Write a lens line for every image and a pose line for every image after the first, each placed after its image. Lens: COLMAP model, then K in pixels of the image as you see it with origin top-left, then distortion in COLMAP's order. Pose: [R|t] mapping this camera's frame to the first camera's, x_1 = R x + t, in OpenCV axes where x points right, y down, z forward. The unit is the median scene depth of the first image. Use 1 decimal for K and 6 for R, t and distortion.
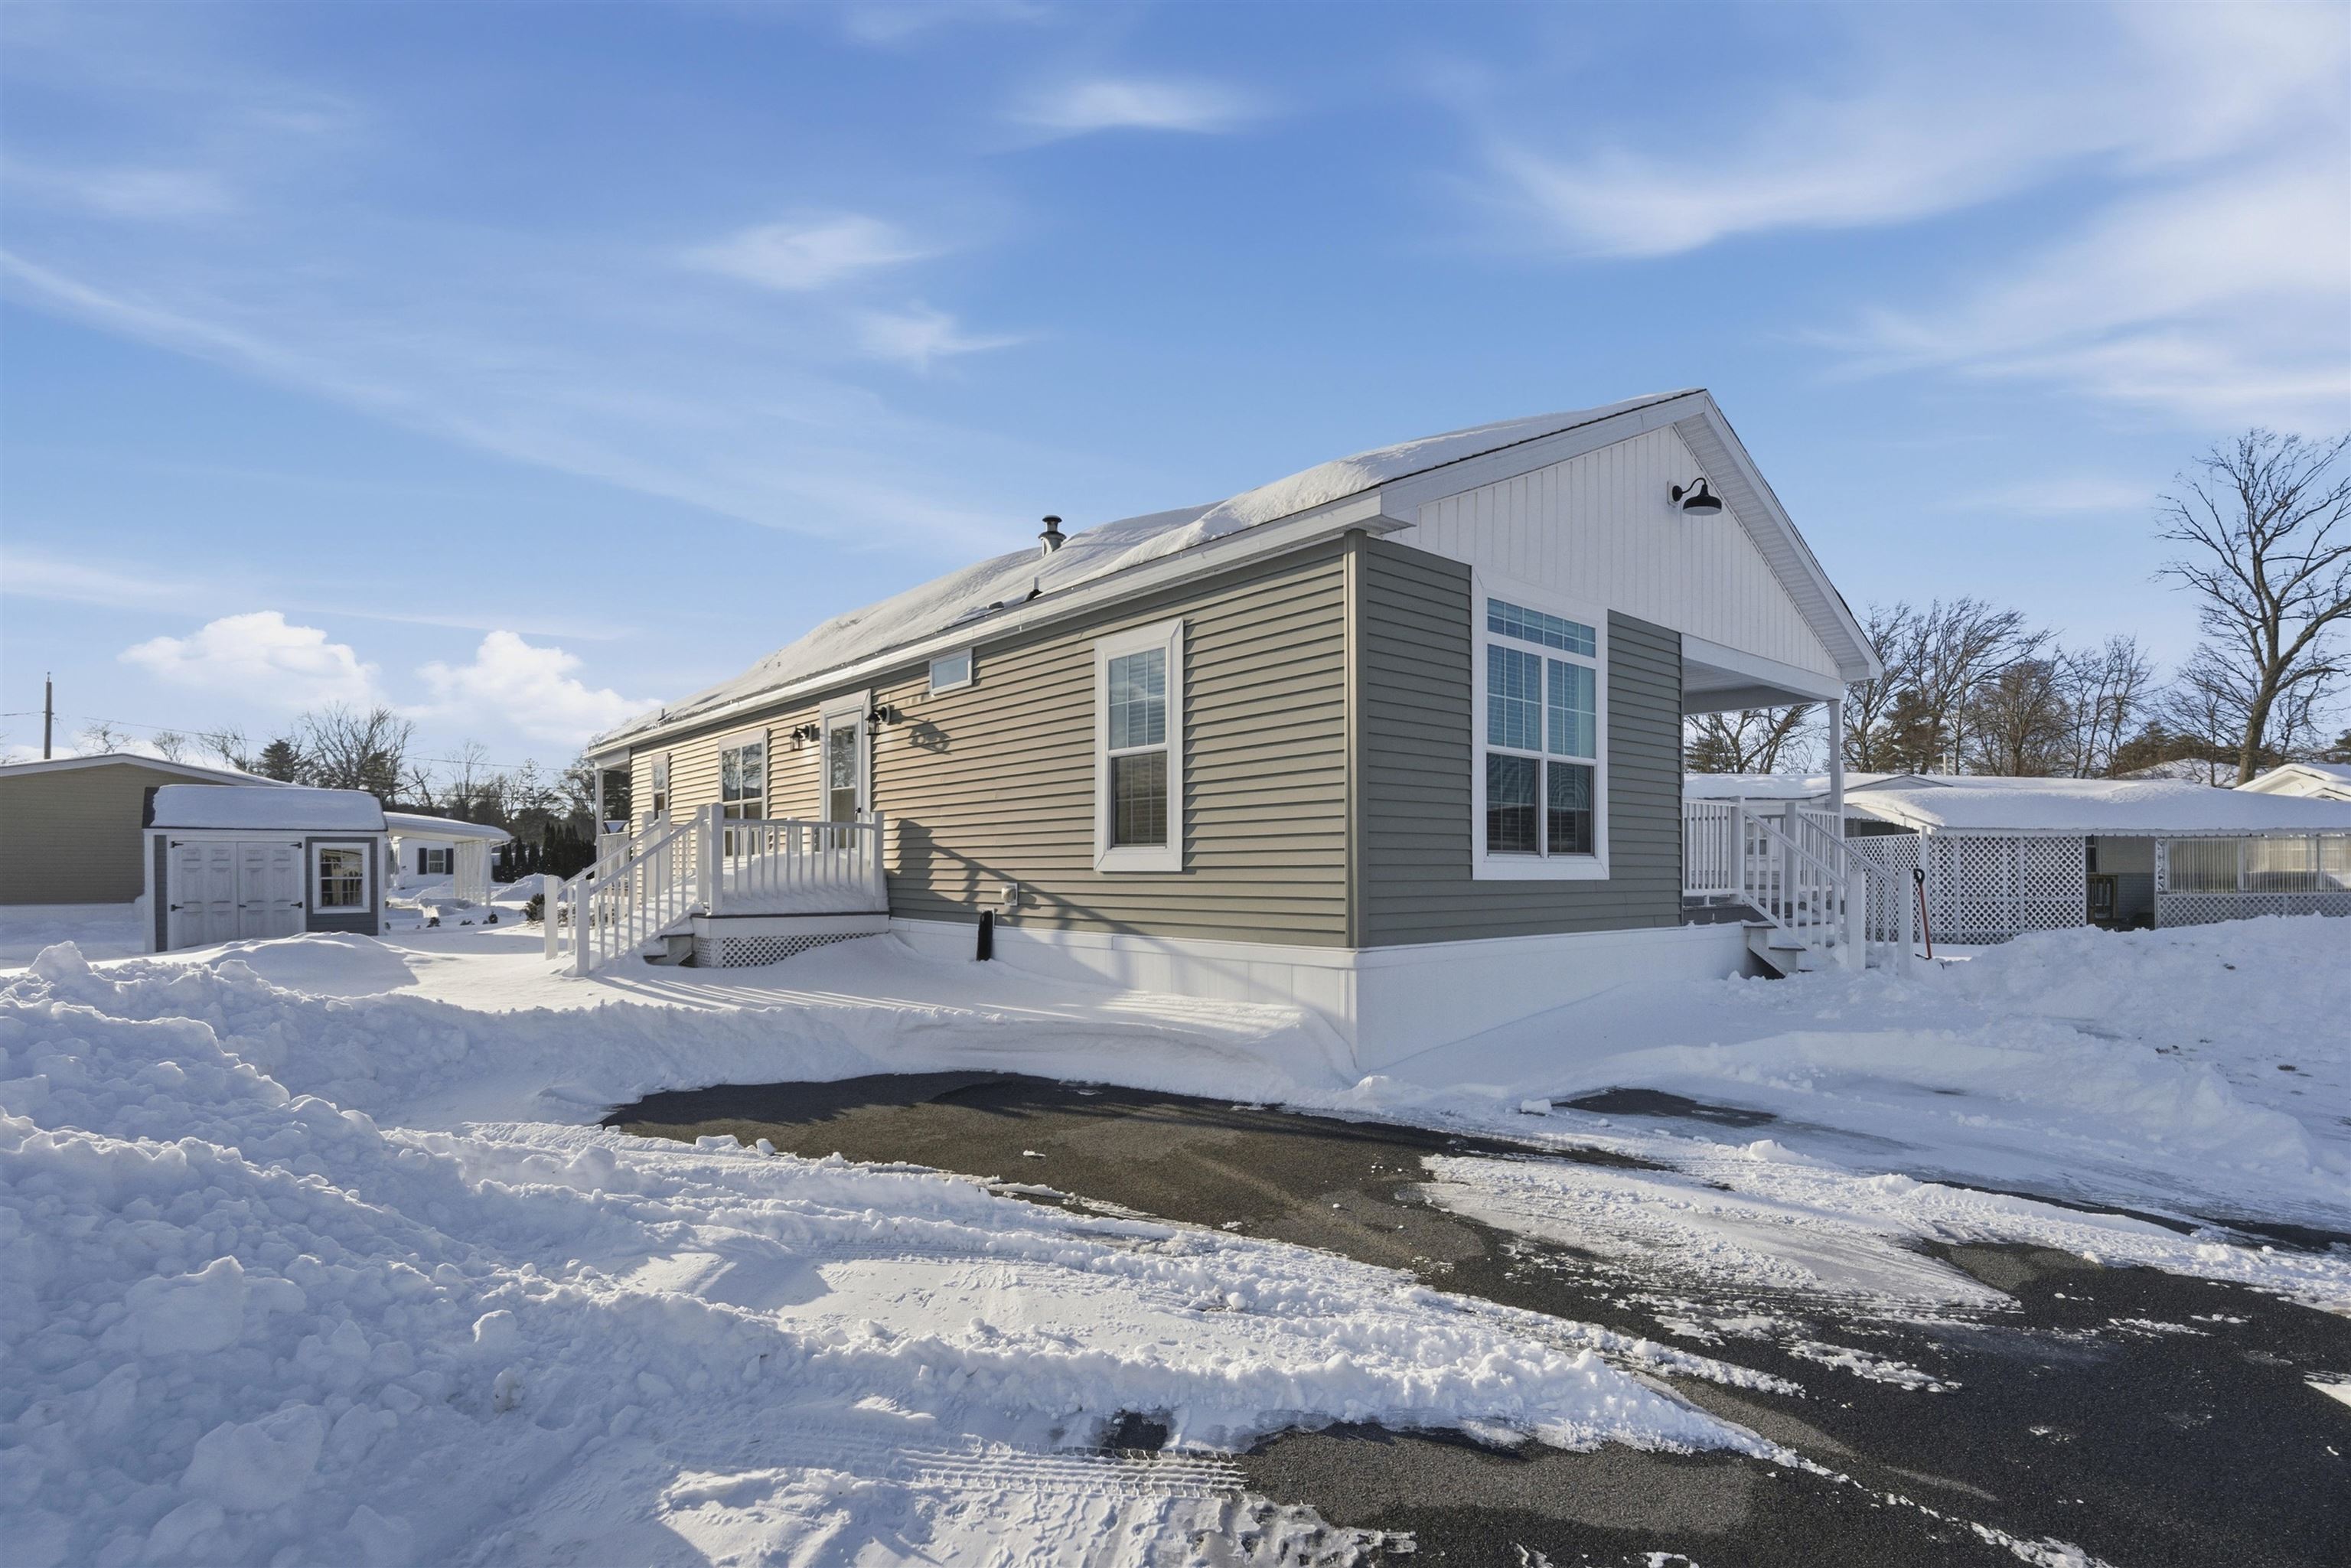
lens RADIAL K [[1141.0, 0, 1175.0], [0, 1141.0, 869.3], [0, 0, 1]] dist [-0.005851, 0.000671]
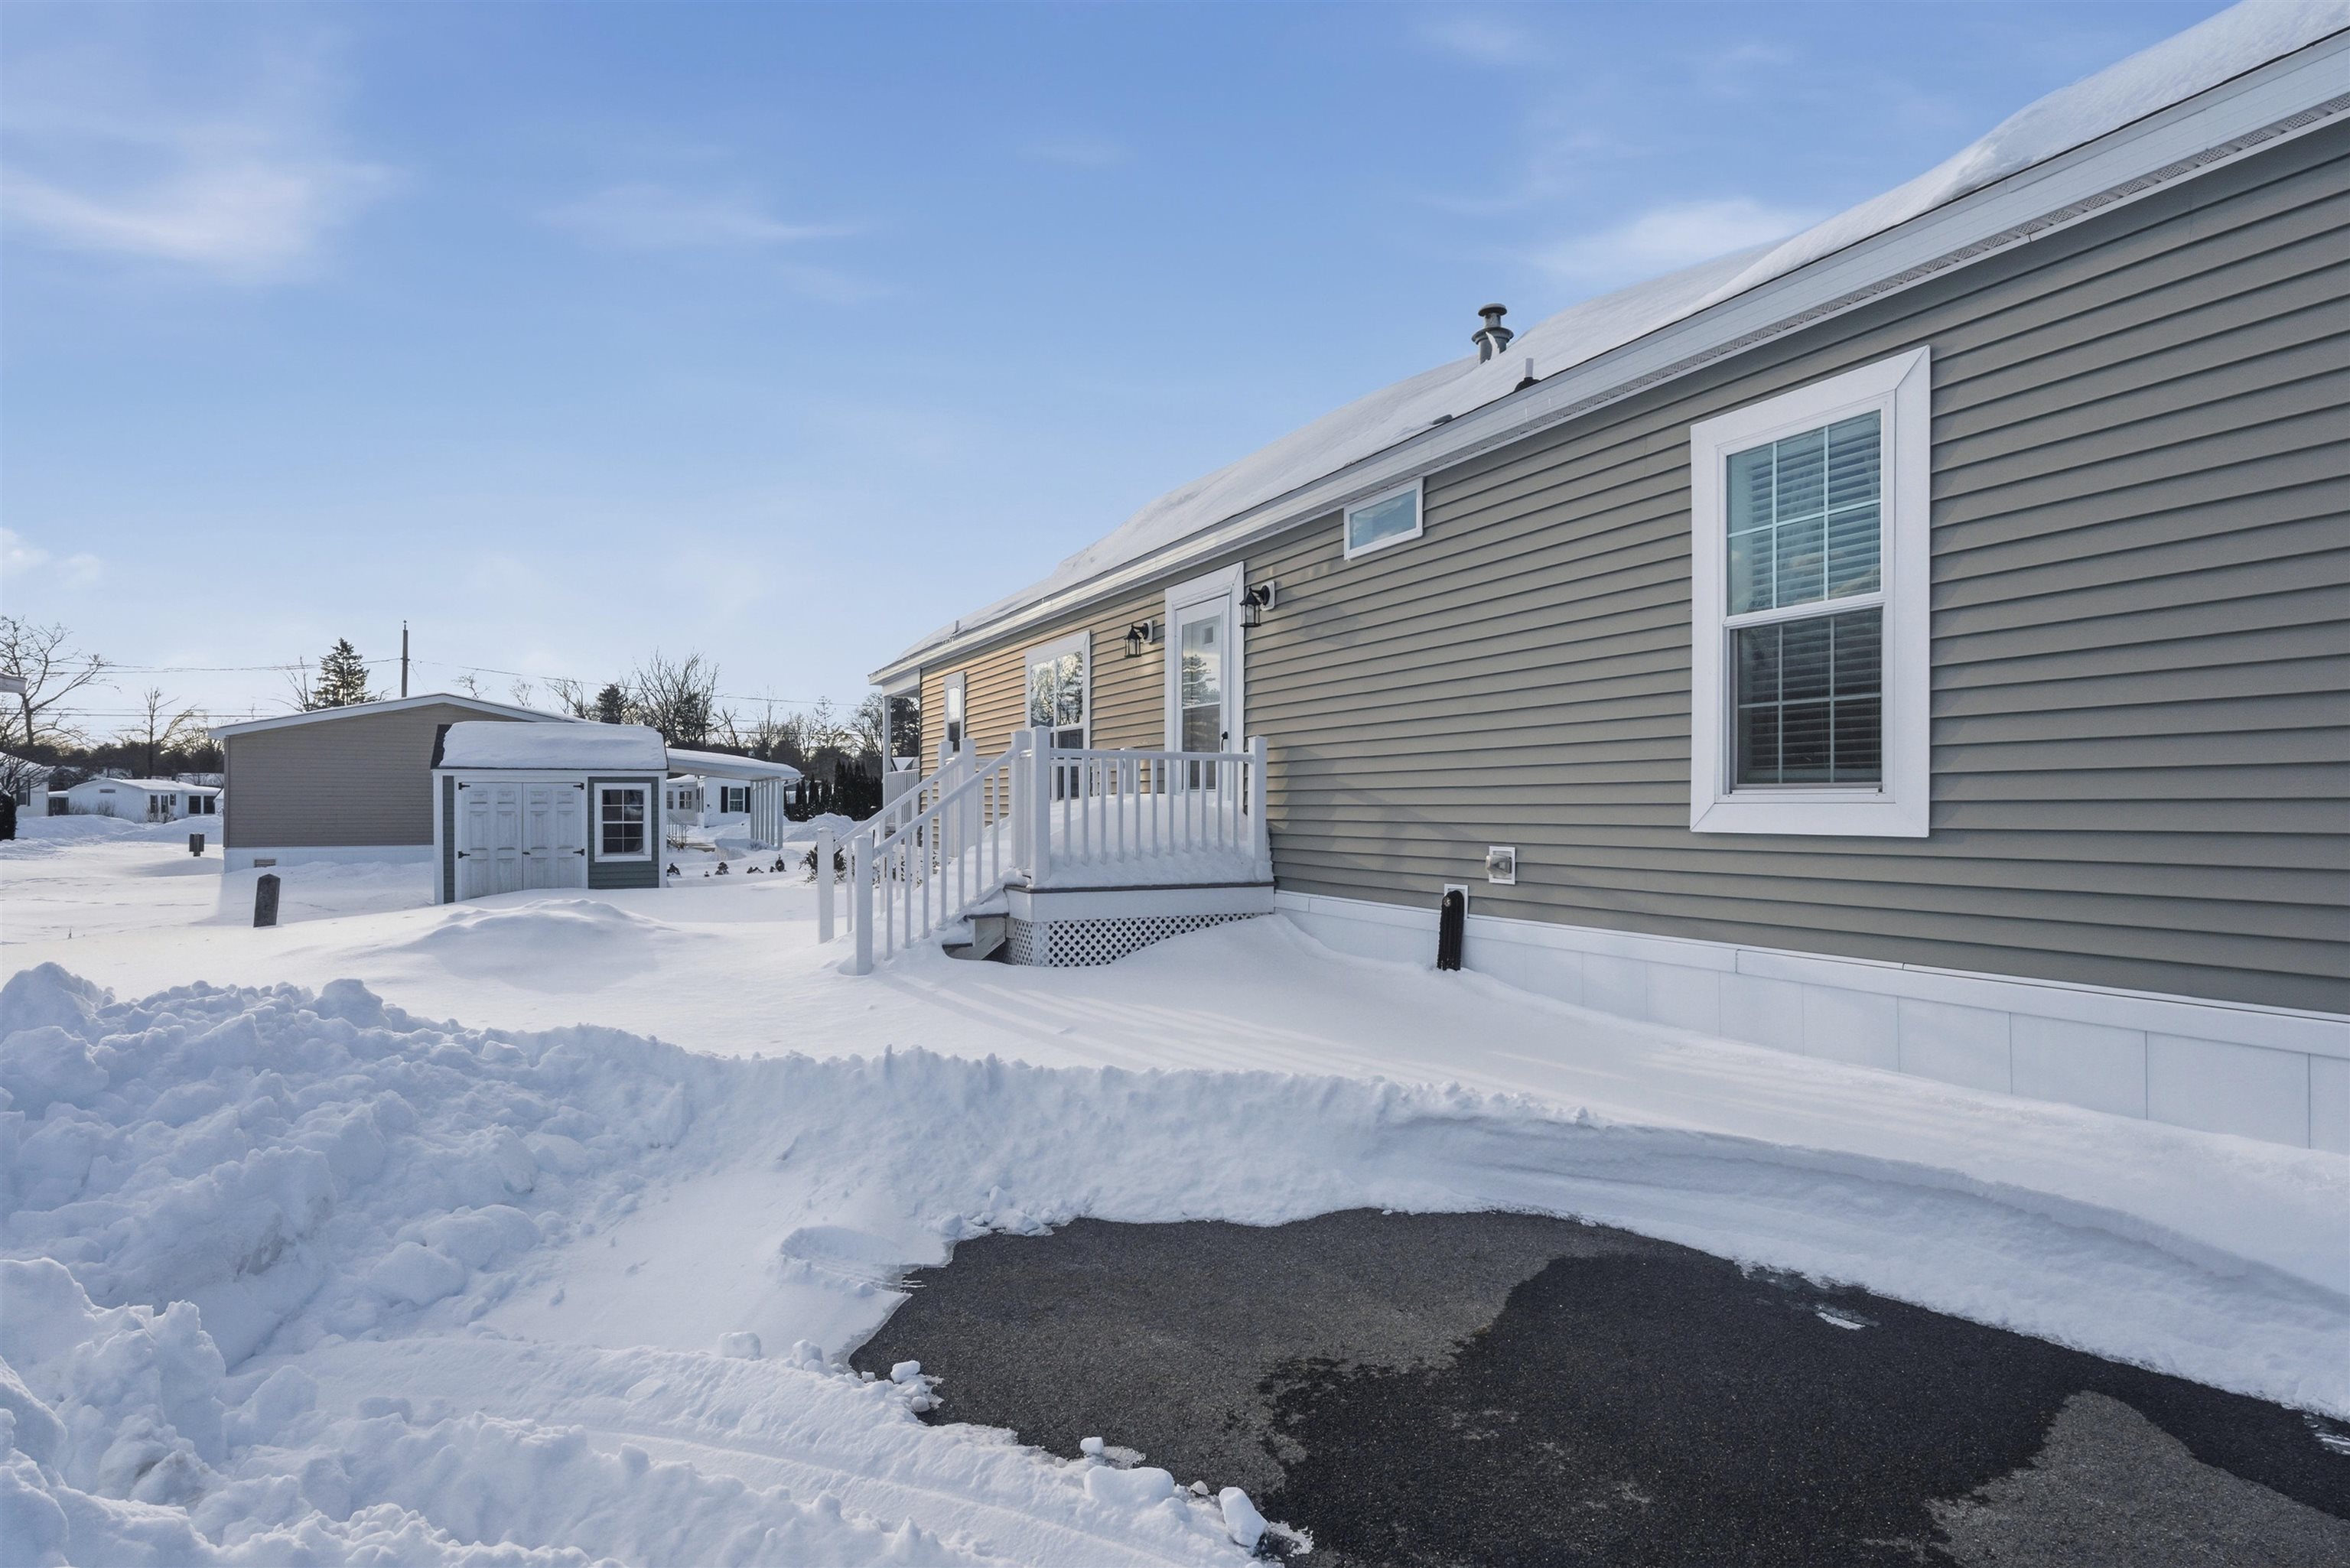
lens RADIAL K [[1227.2, 0, 1175.0], [0, 1227.2, 784.0], [0, 0, 1]] dist [-0.004614, -0.000407]
pose [[0.971906, -0.004110, -0.235335, -0.134526], [-0.000137, 0.999837, -0.018028, -0.008686], [0.235371, 0.017554, 0.971747, 0.268002]]
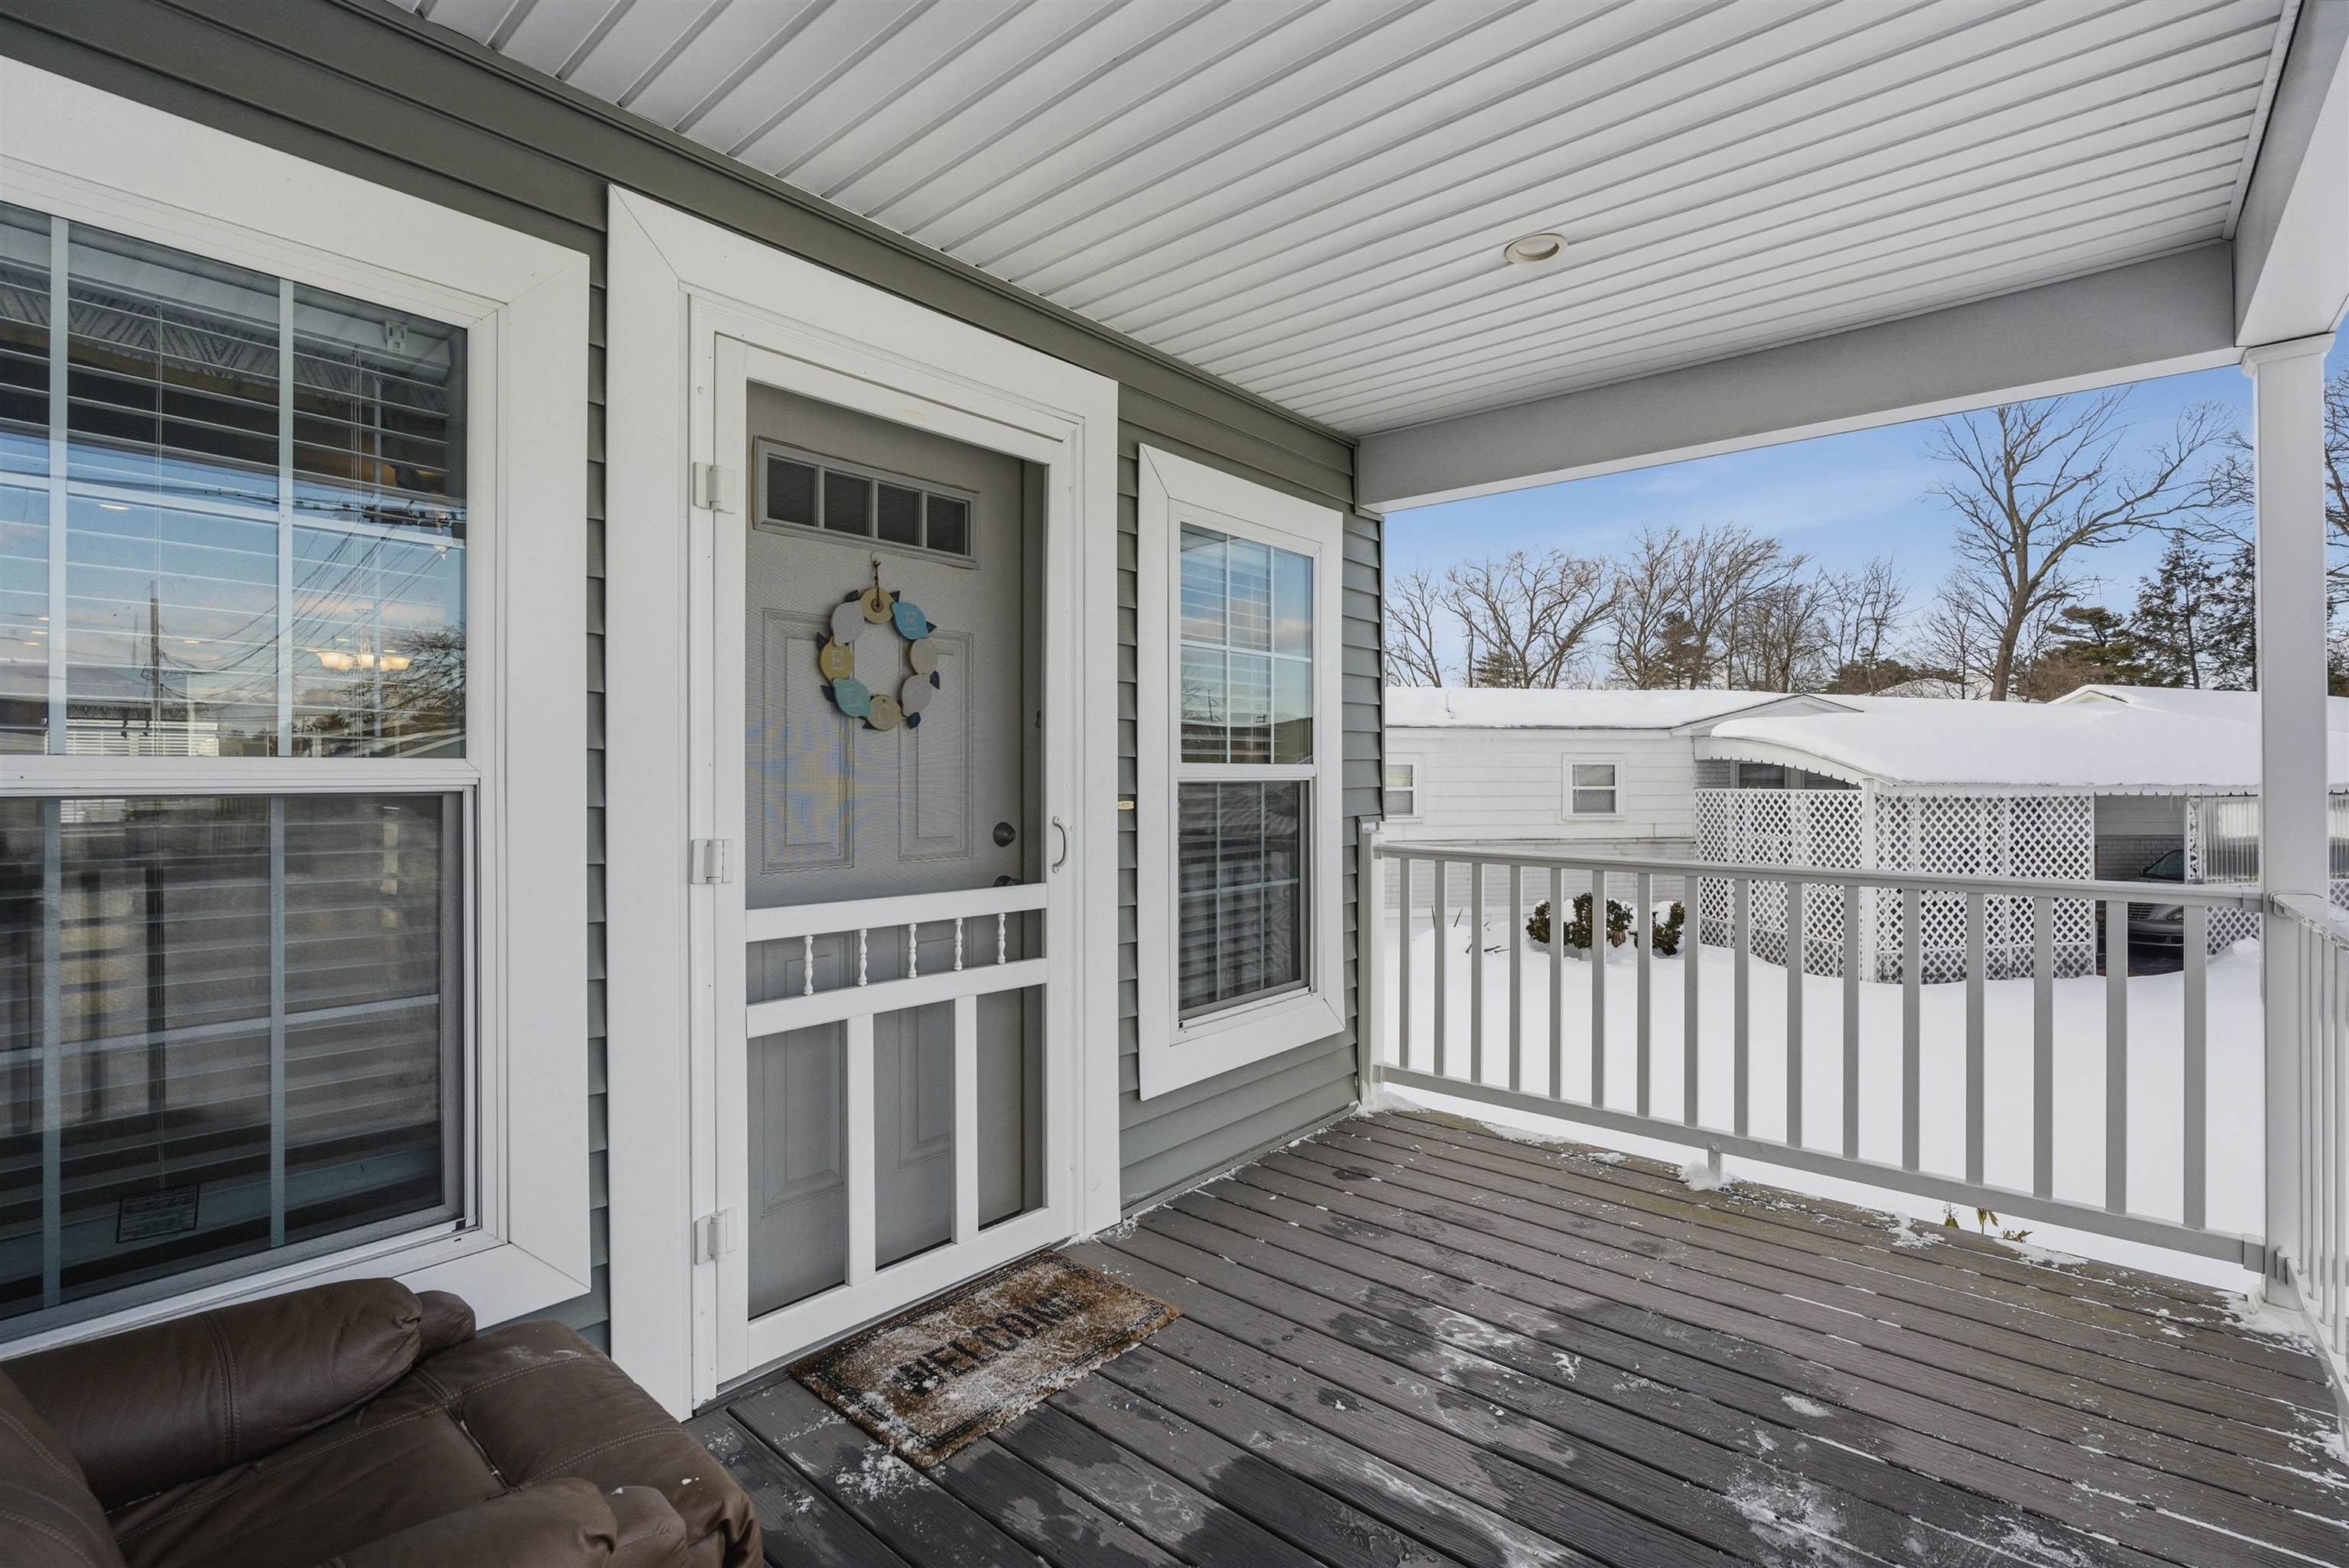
lens RADIAL K [[1059.7, 0, 1174.5], [0, 1059.7, 784.0], [0, 0, 1]] dist [-0.052435, 0.024707]
pose [[0.989518, -0.002757, 0.144381, 0.366968], [0.001062, 0.999930, 0.011811, -0.074196], [-0.144403, -0.011534, 0.989452, 0.877071]]
